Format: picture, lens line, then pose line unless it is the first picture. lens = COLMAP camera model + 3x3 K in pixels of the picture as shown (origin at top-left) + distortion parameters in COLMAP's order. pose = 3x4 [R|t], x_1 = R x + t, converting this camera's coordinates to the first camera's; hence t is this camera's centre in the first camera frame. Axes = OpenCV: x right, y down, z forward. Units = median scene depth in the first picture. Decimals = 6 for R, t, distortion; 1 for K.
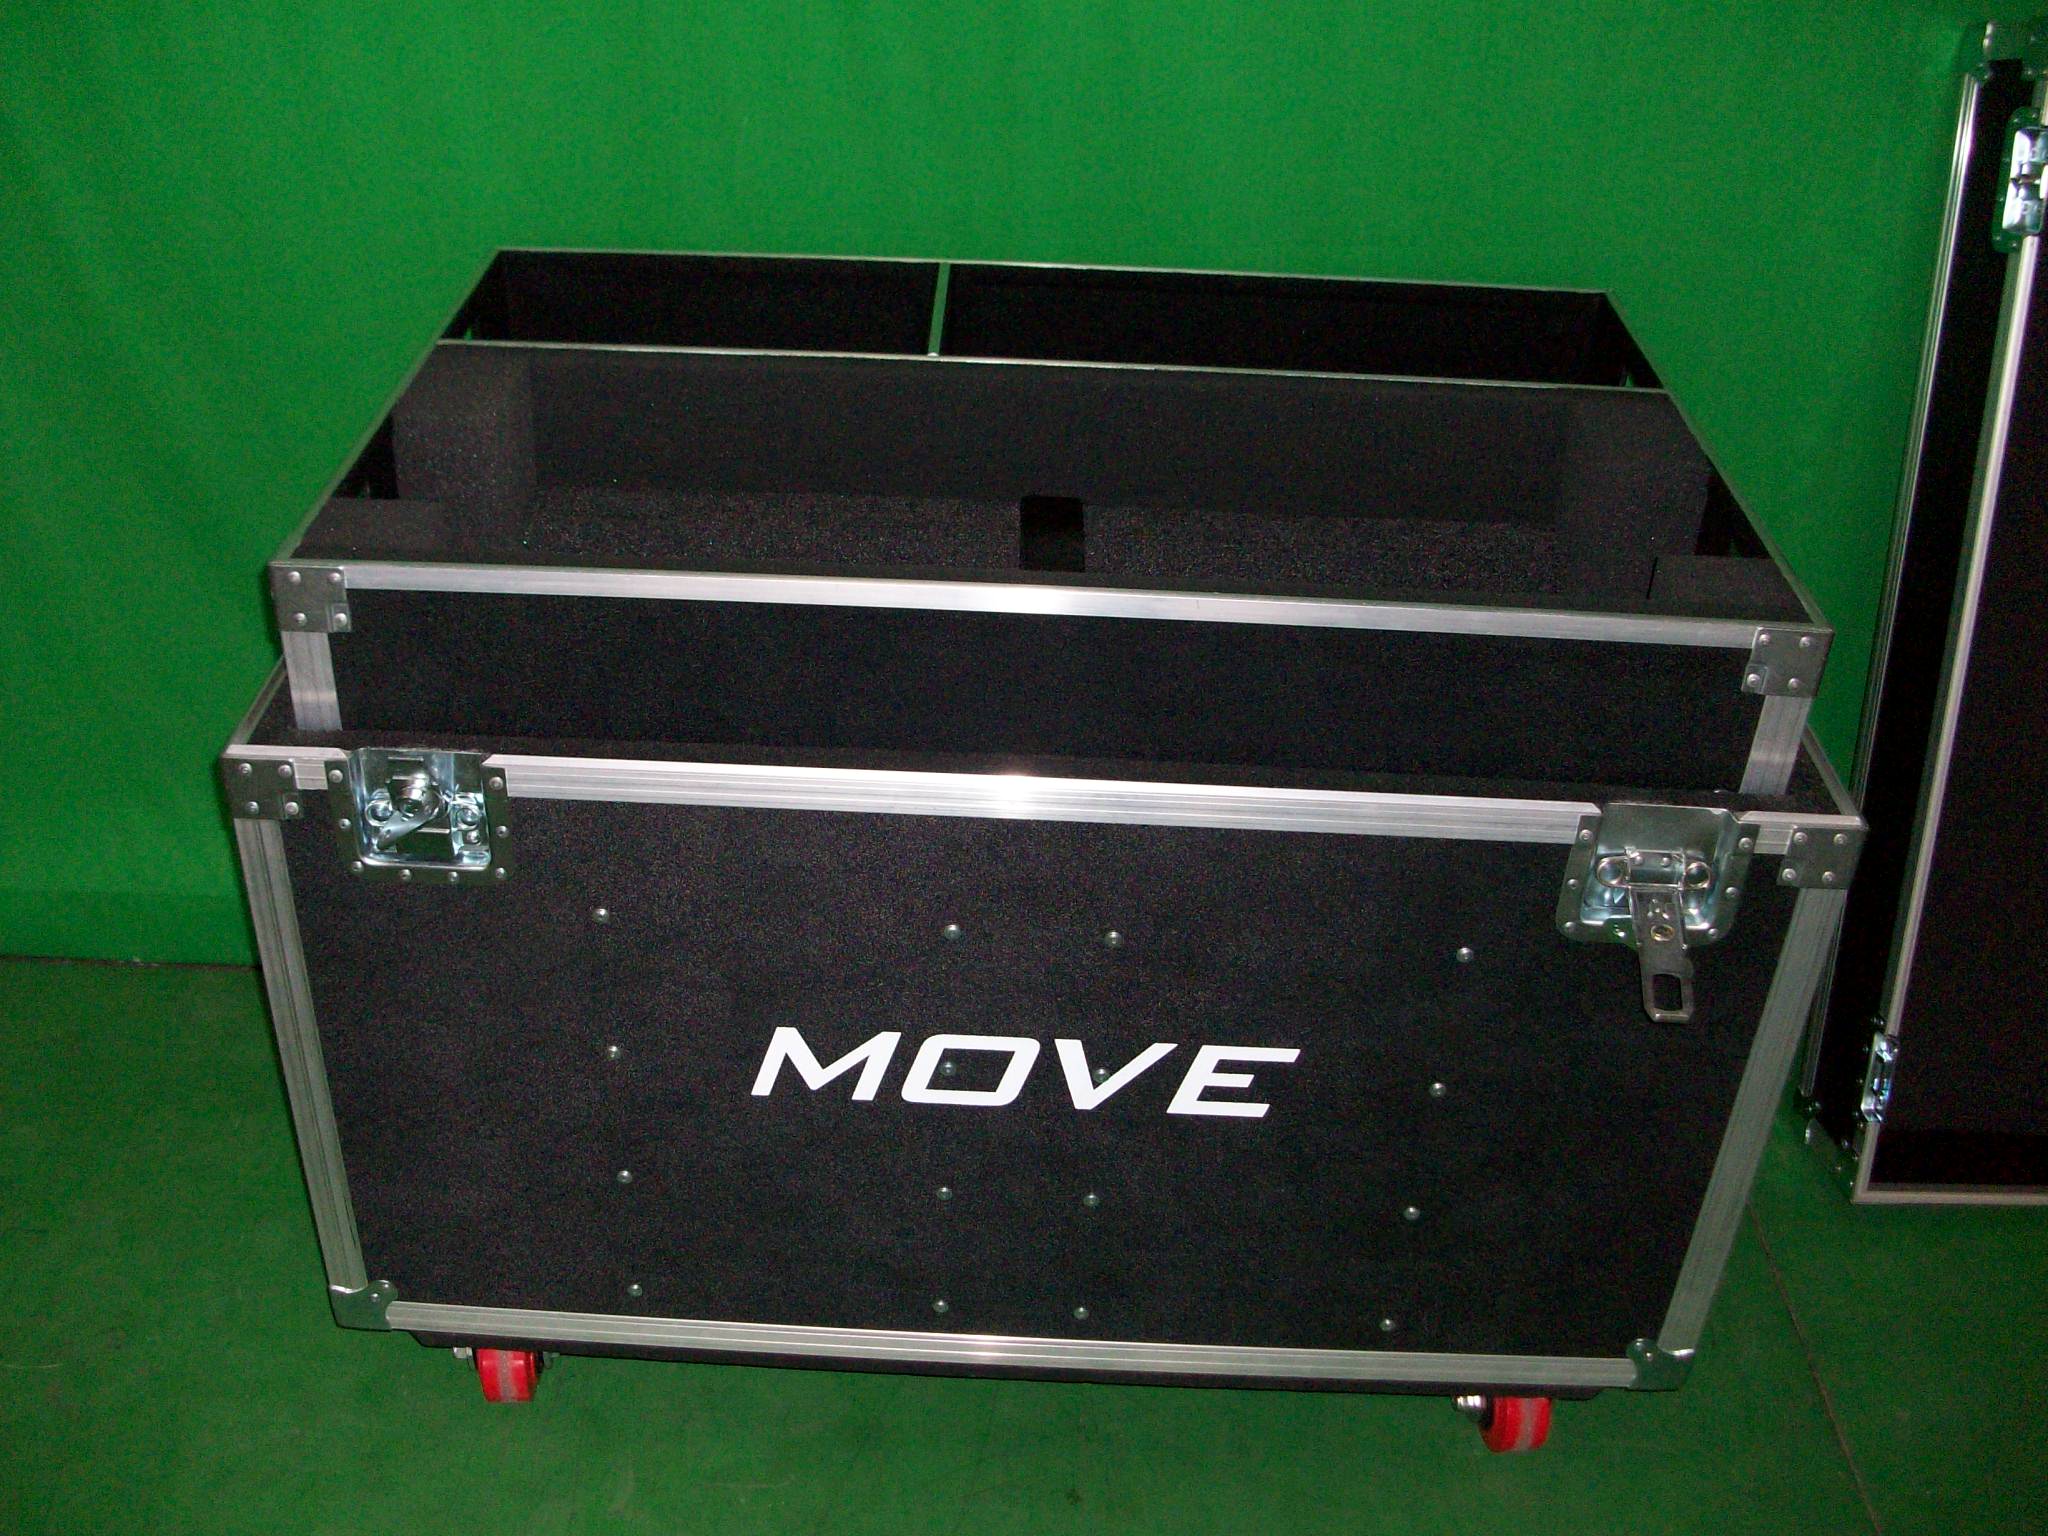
lens RADIAL K [[2106.9, 0, 951.3], [0, 2106.9, 793.6], [0, 0, 1]] dist [-0.123882, 0.055945]
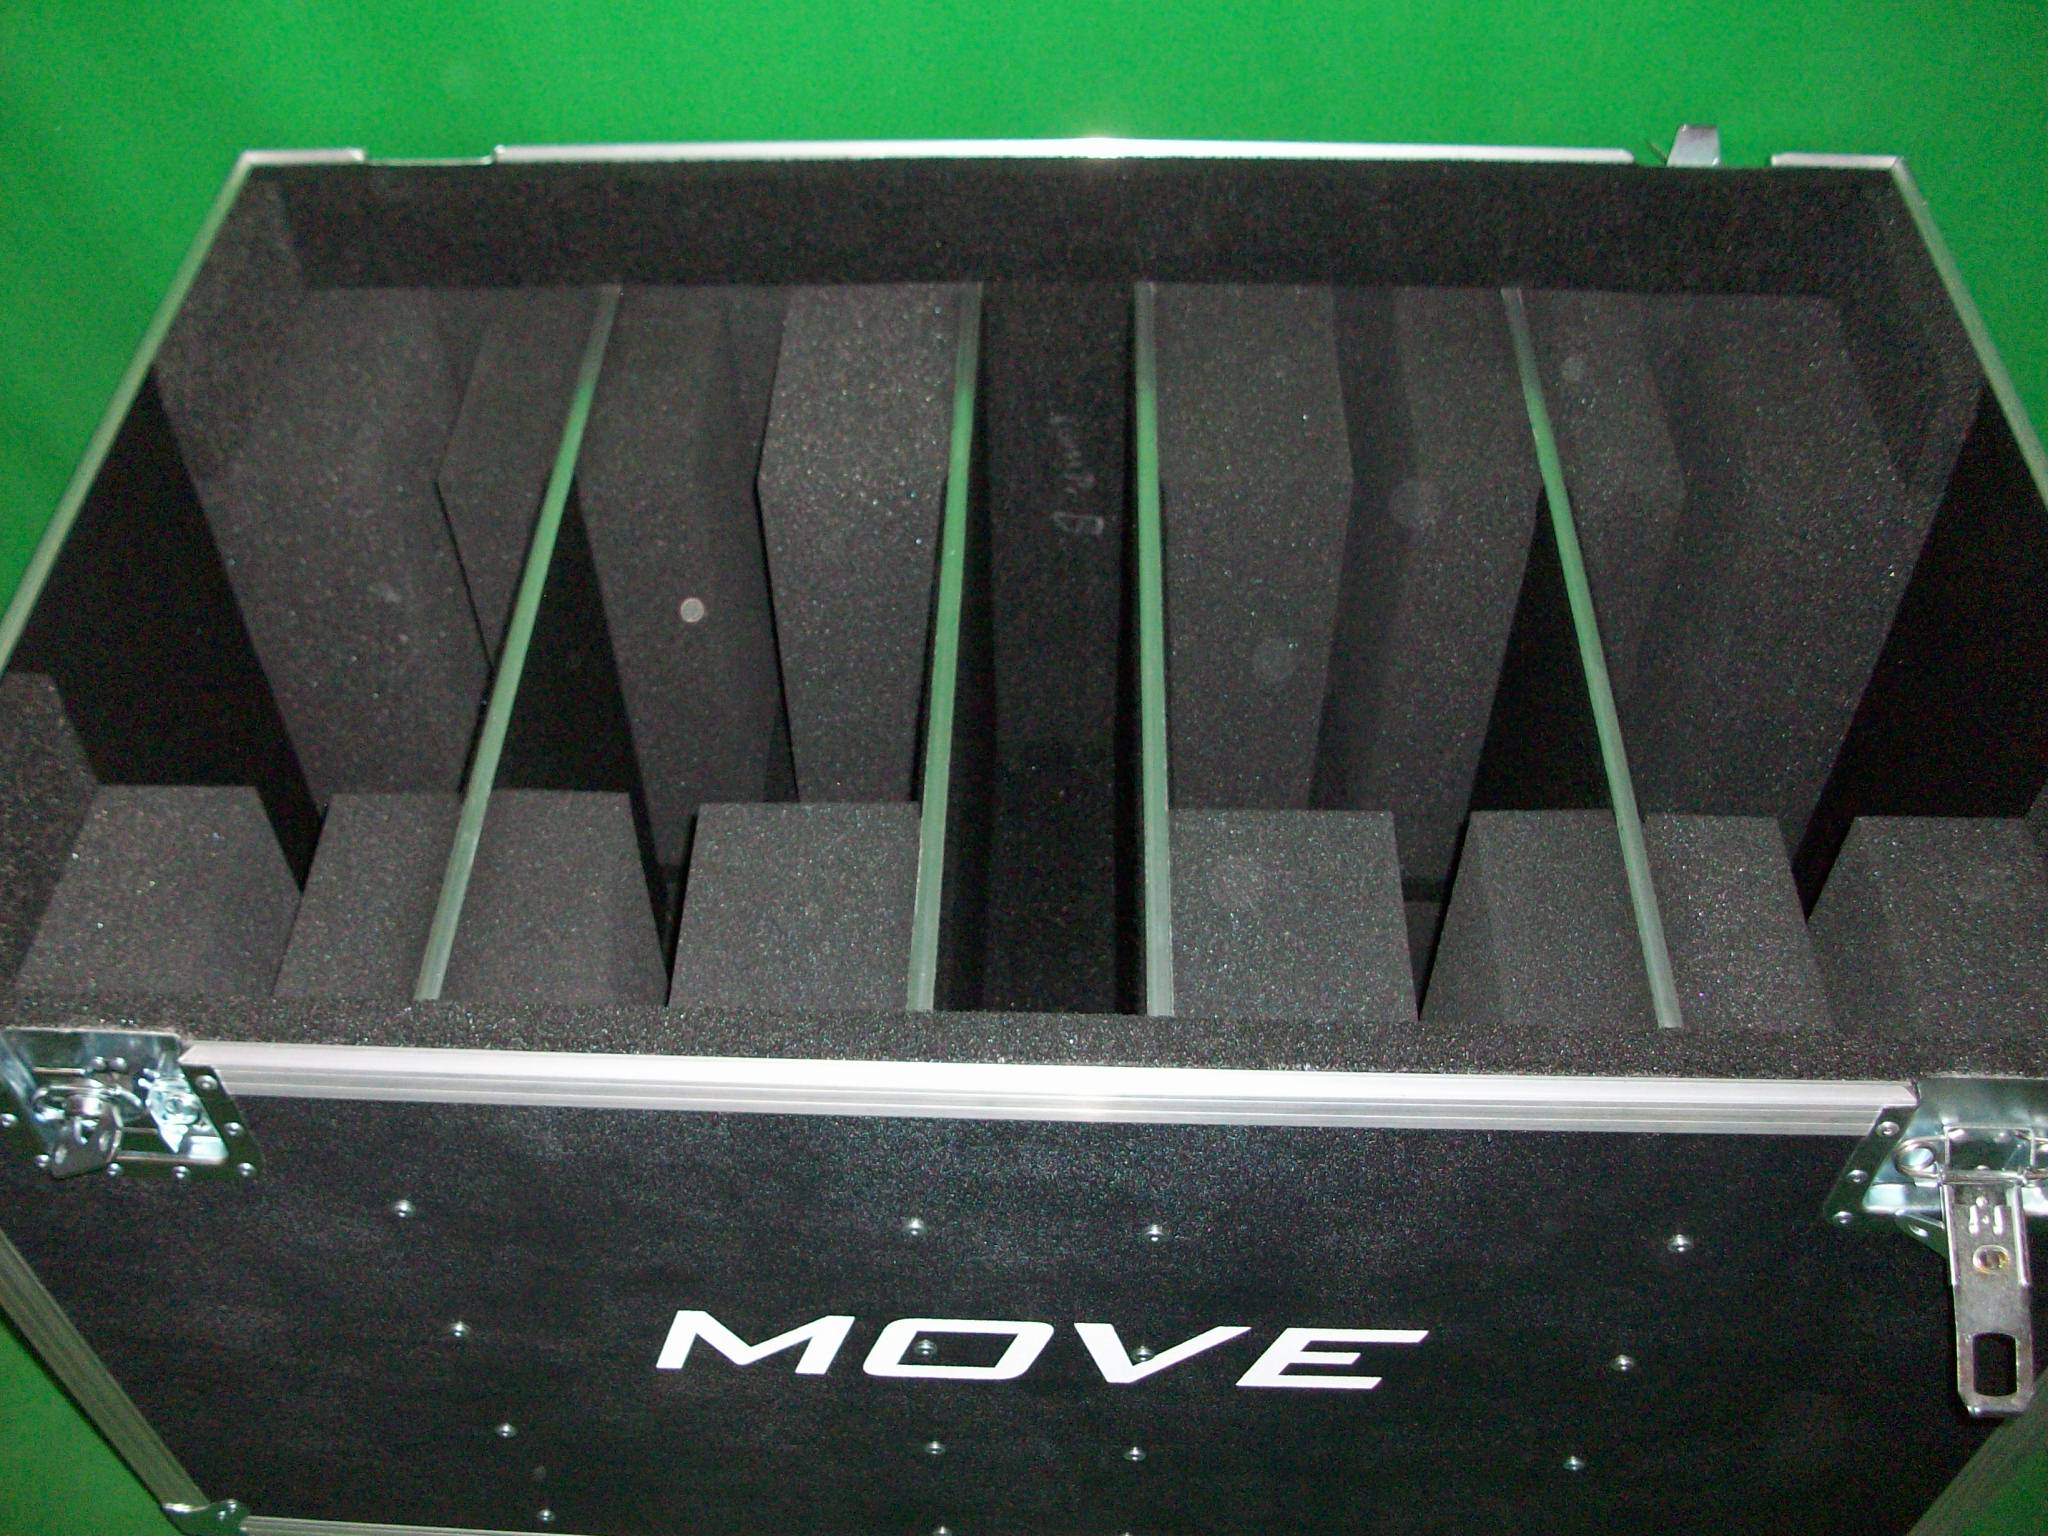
lens RADIAL K [[2089.5, 0, 952.4], [0, 2089.5, 774.2], [0, 0, 1]] dist [-0.113415, 0.022275]
pose [[0.998398, -0.032422, -0.046380, 0.046253], [0.043324, 0.965207, 0.257872, -0.235761], [0.036406, -0.259468, 0.965065, 0.380046]]
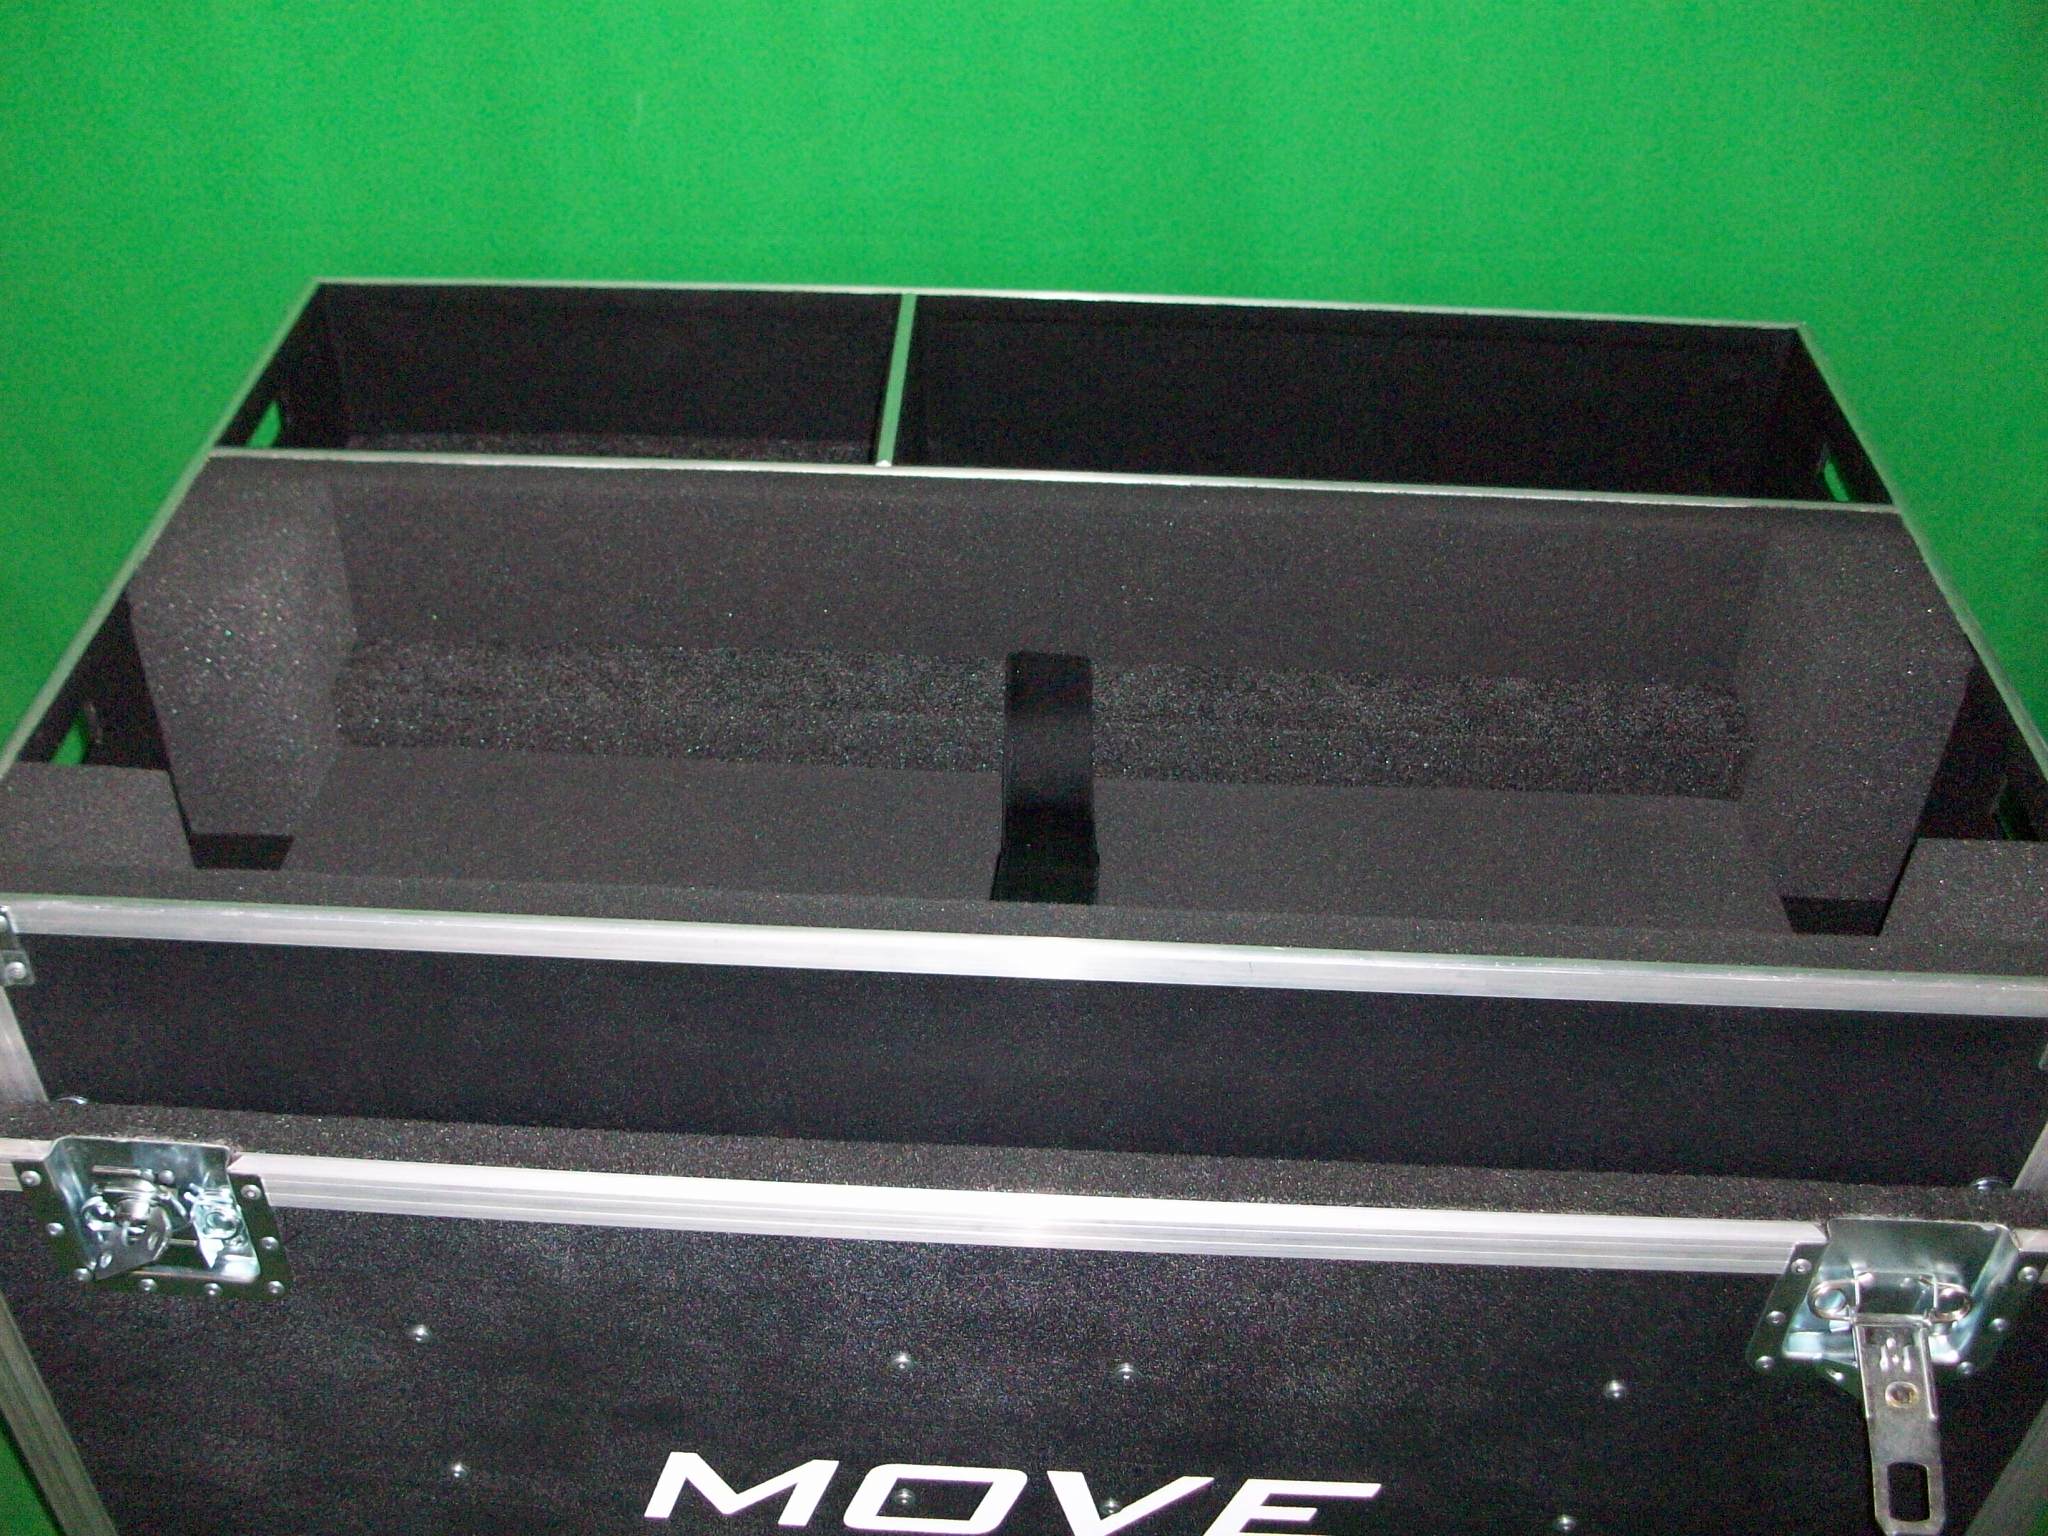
lens RADIAL K [[2106.9, 0, 951.3], [0, 2106.9, 793.6], [0, 0, 1]] dist [-0.123882, 0.055945]
pose [[0.999766, -0.008401, -0.019950, 0.031861], [0.010502, 0.994129, 0.107687, -0.195893], [0.018929, -0.107871, 0.993985, 0.299433]]
